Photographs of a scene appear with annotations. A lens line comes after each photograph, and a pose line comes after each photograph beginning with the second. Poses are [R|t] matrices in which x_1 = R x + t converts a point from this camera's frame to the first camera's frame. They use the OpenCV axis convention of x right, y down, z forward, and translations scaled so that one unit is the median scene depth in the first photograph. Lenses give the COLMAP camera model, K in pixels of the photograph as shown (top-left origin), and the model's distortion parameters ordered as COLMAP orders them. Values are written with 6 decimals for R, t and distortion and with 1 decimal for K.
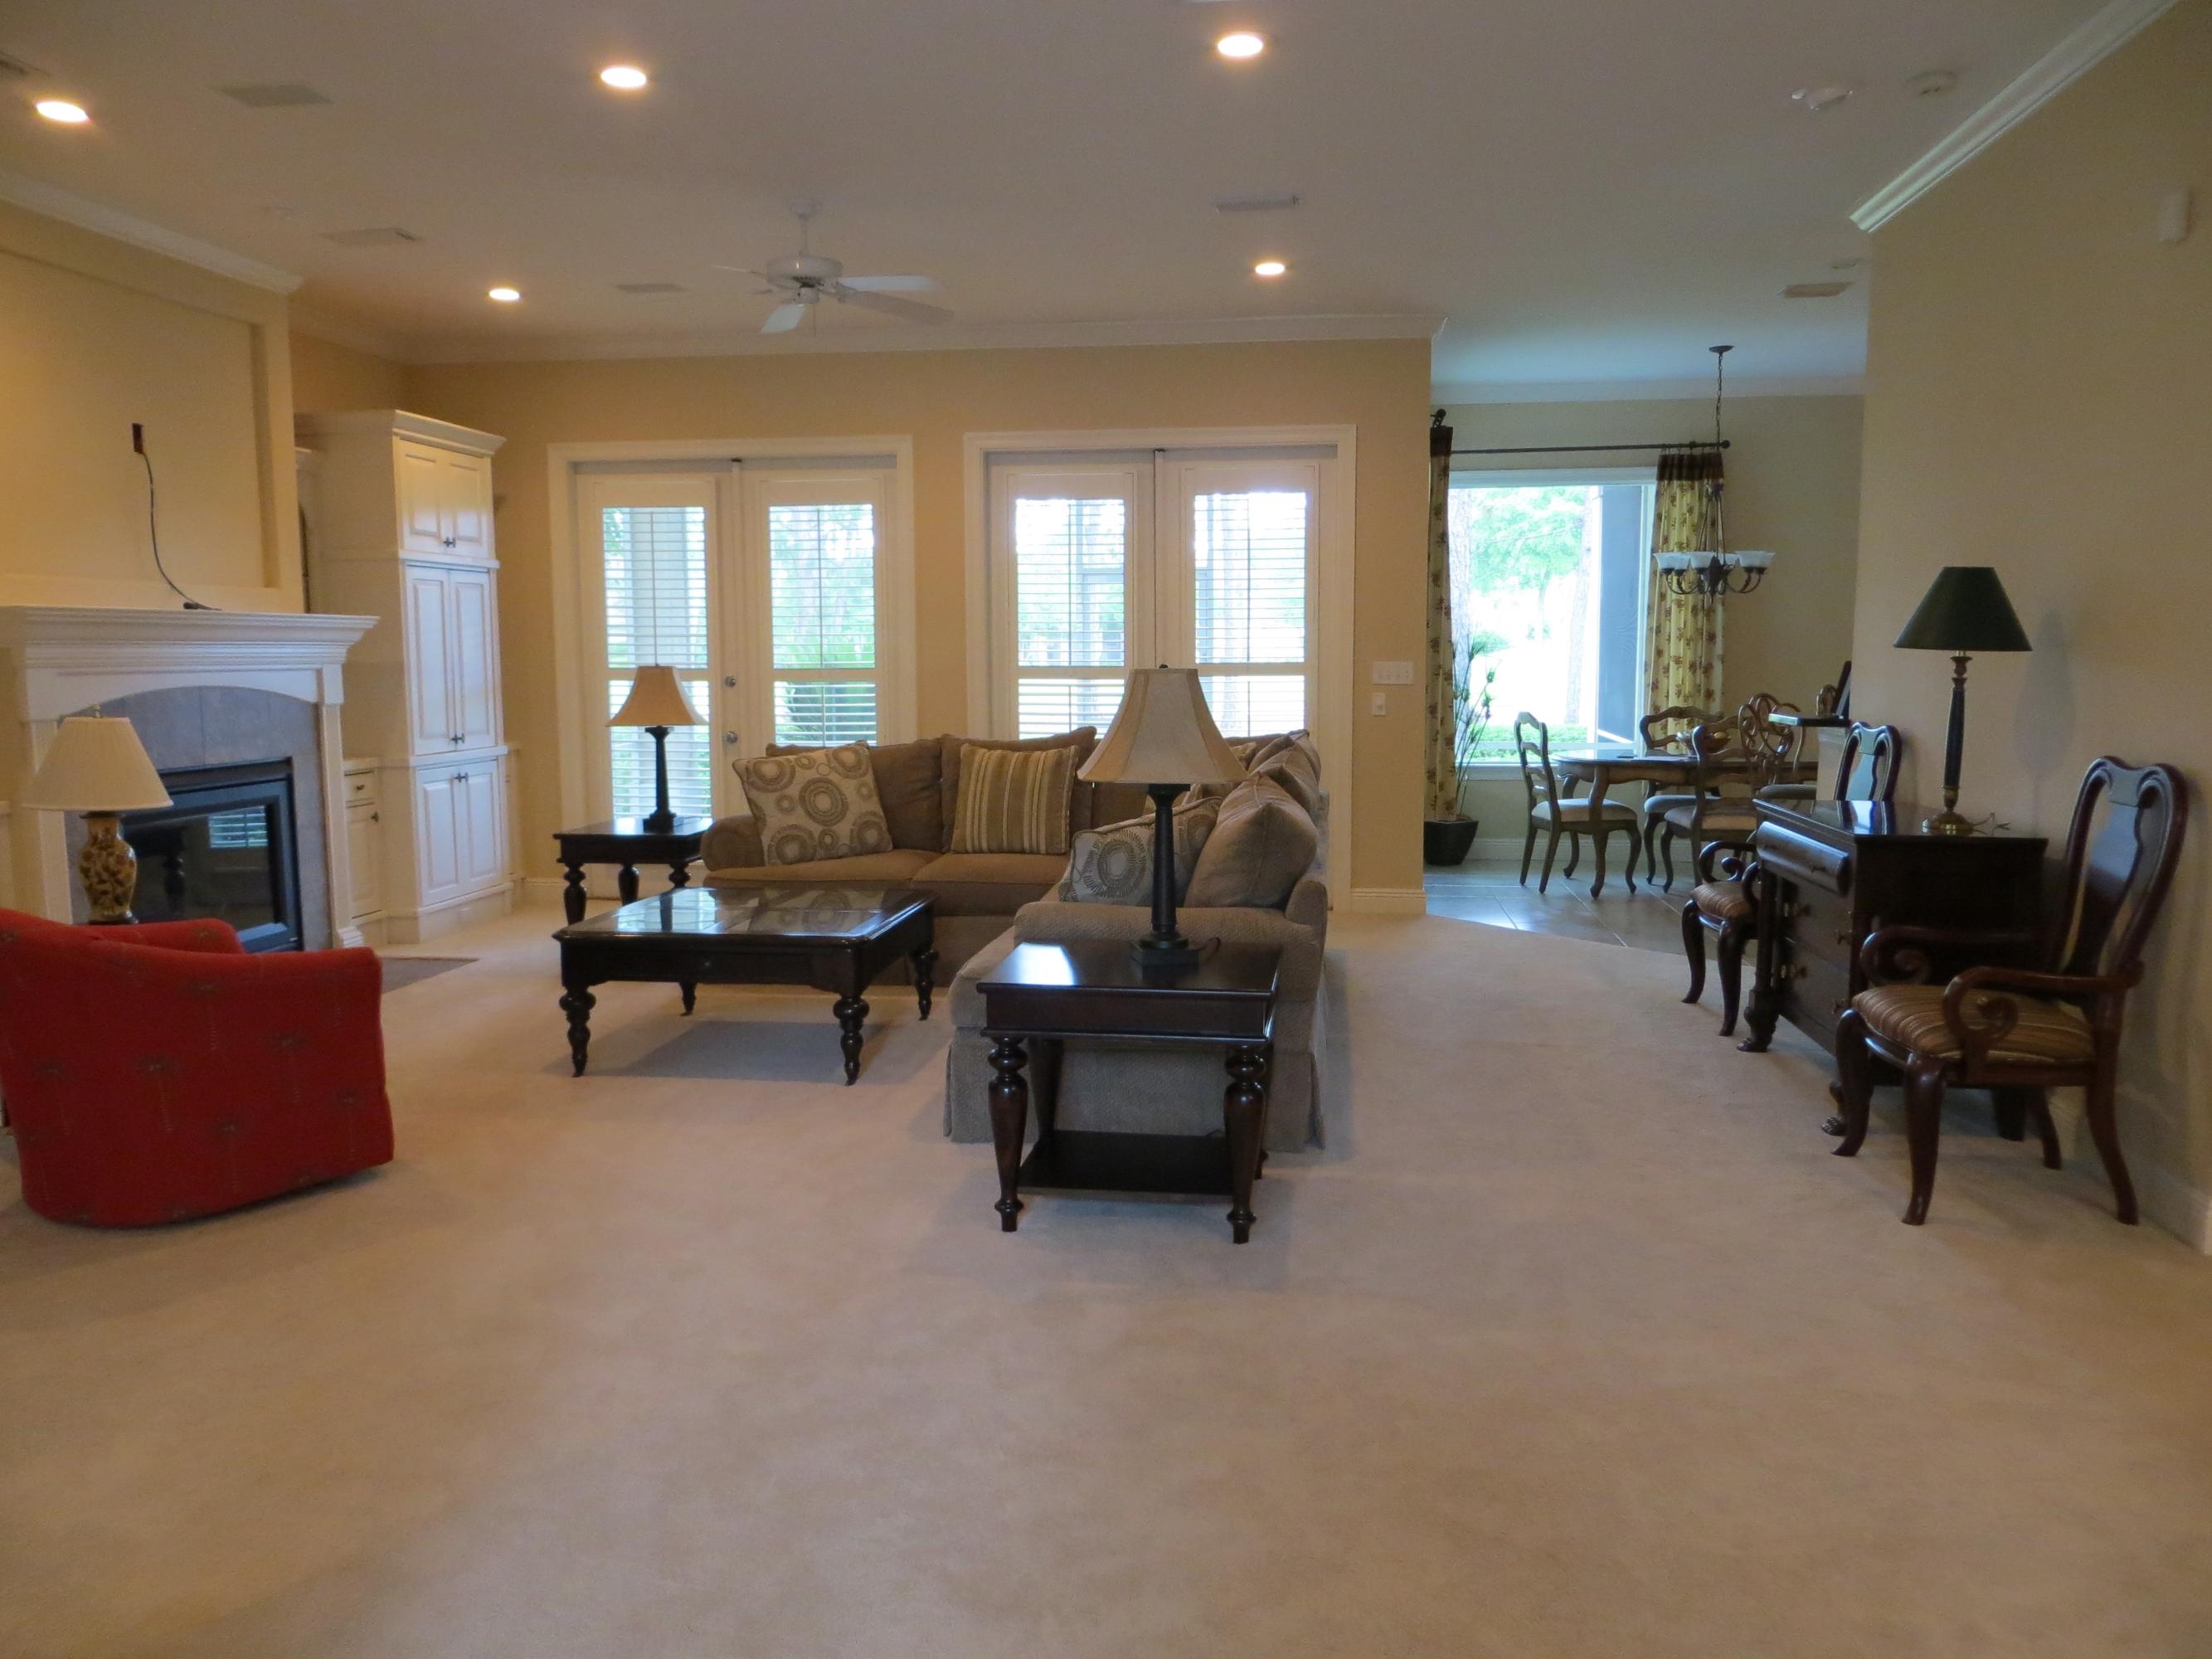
lens RADIAL K [[1684.6, 0, 1097.3], [0, 1684.6, 820.5], [0, 0, 1]] dist [-0.014057, -0.004057]
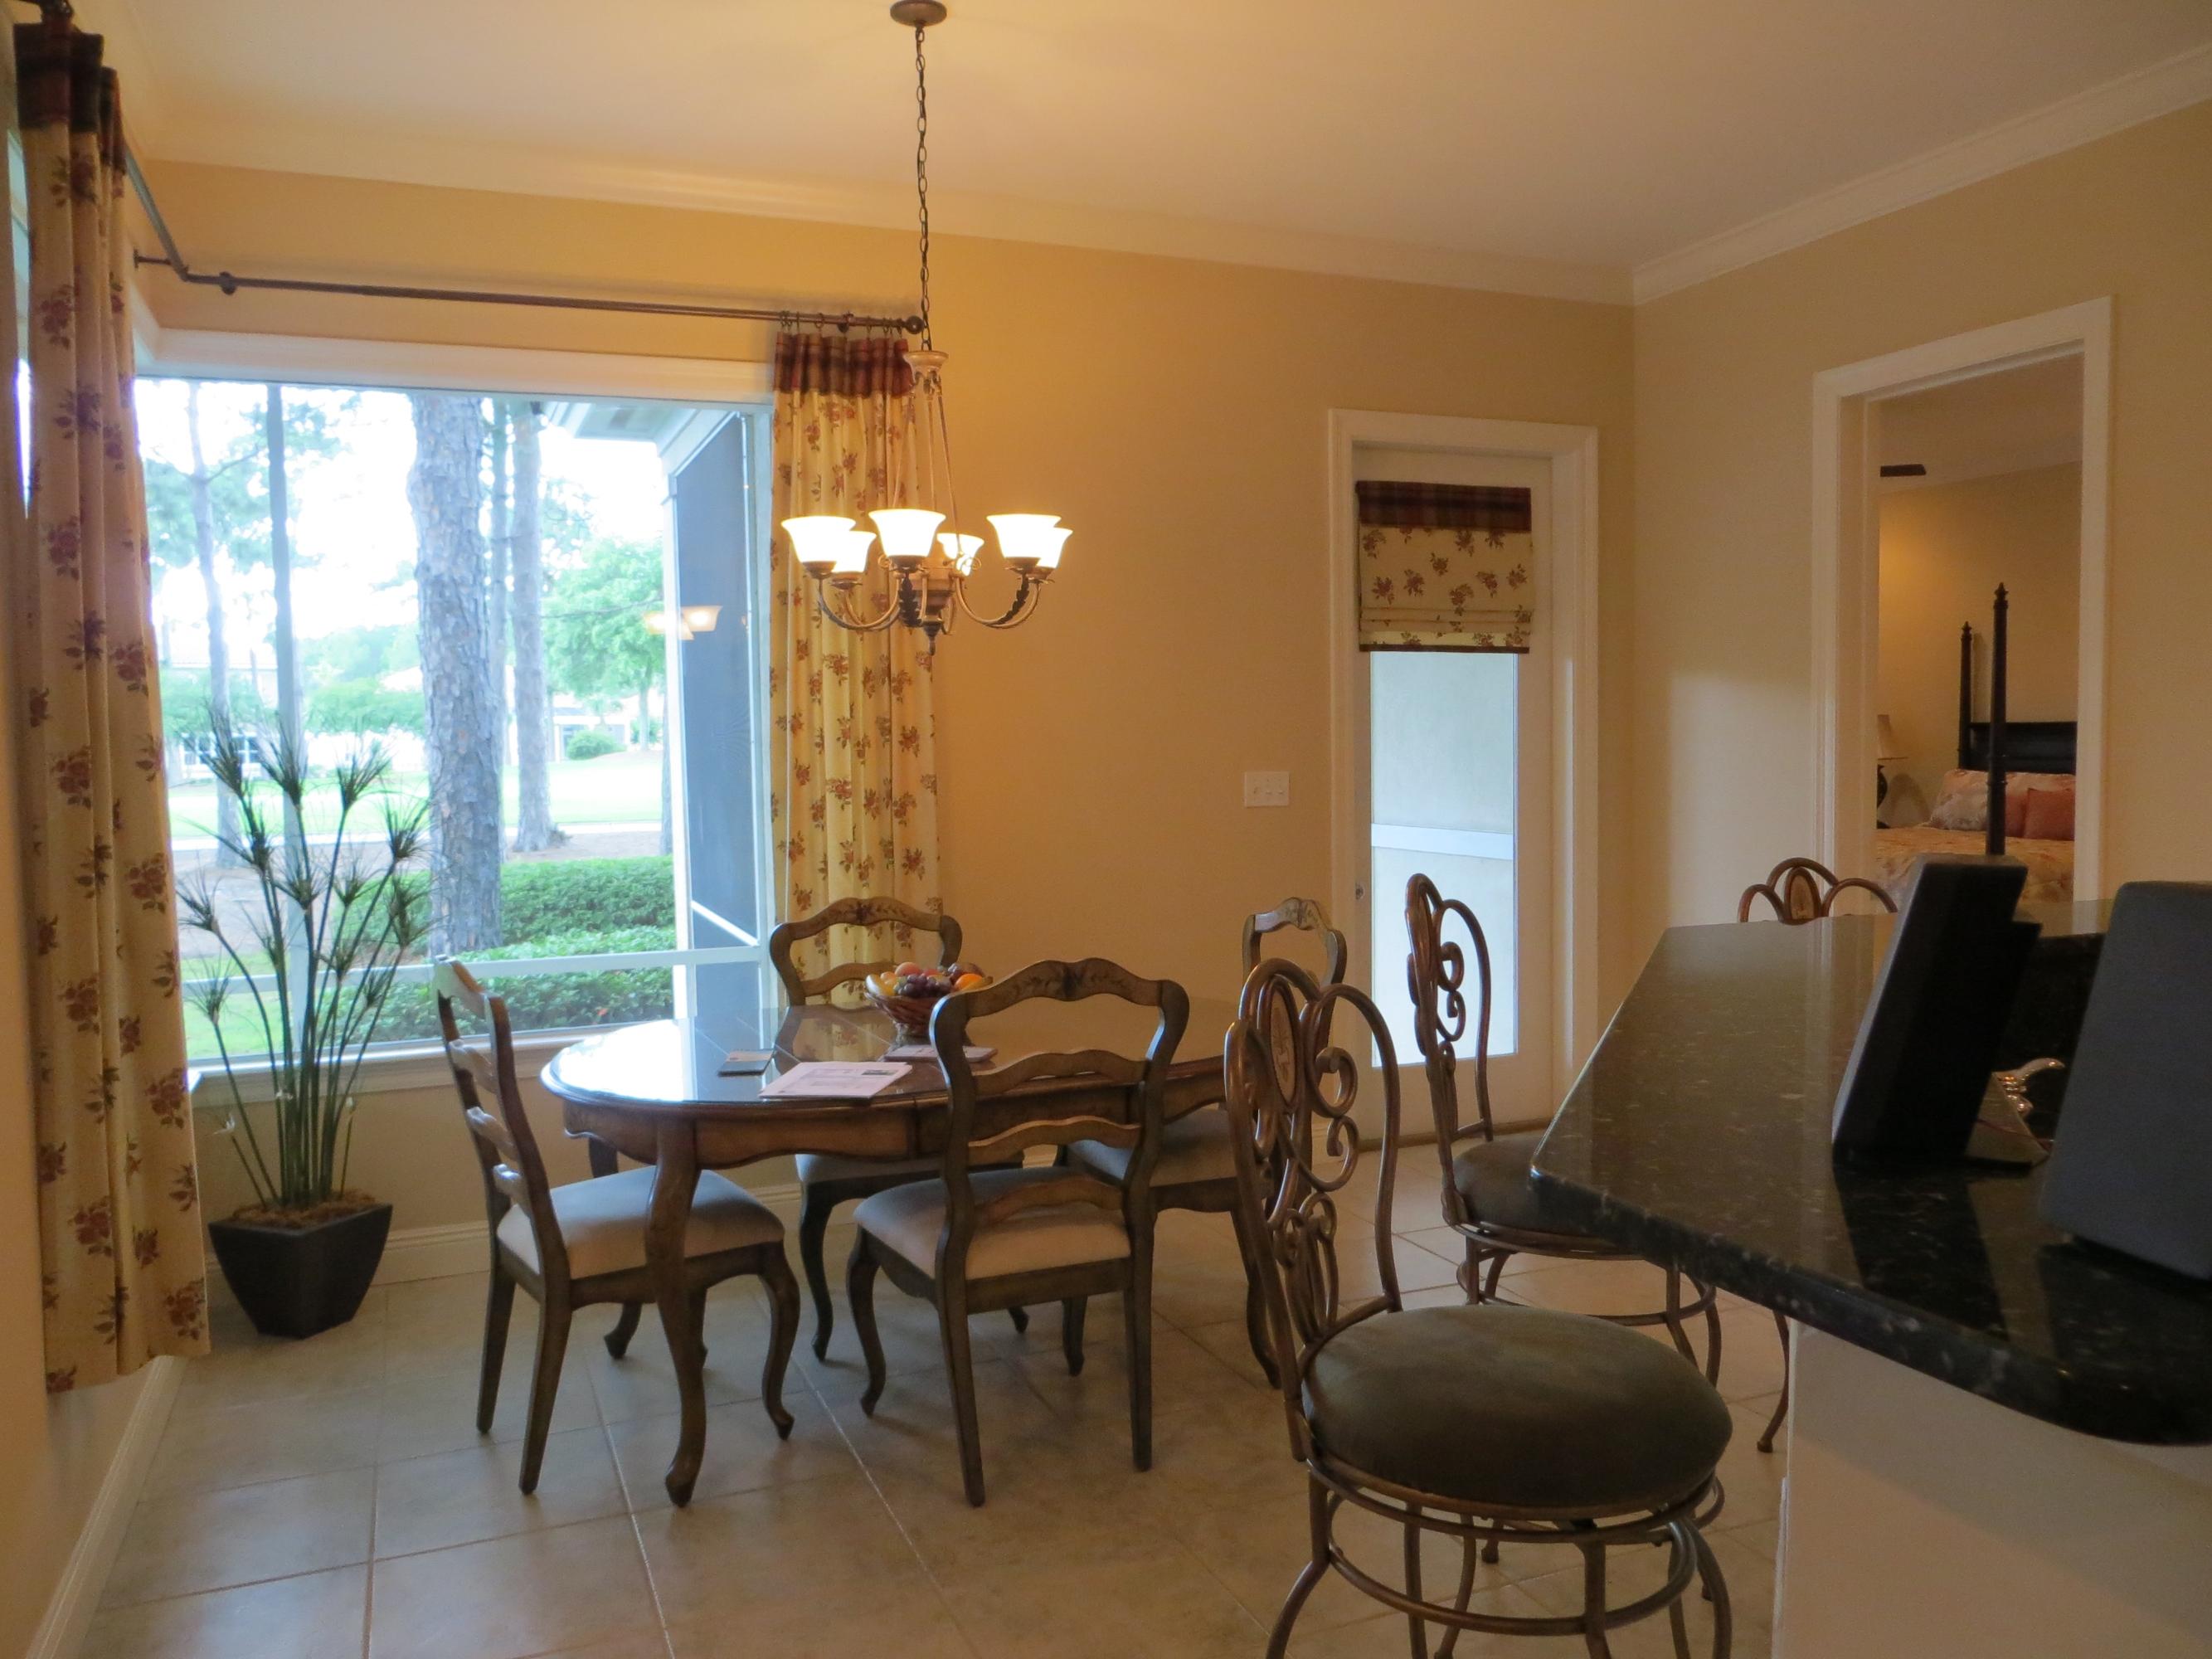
lens RADIAL K [[1684.6, 0, 1097.3], [0, 1684.6, 820.5], [0, 0, 1]] dist [-0.014057, -0.004057]
pose [[0.870210, -0.037261, 0.491271, 0.184033], [0.067043, 0.996817, -0.043152, -0.063641], [-0.488099, 0.070487, 0.869937, 0.579074]]
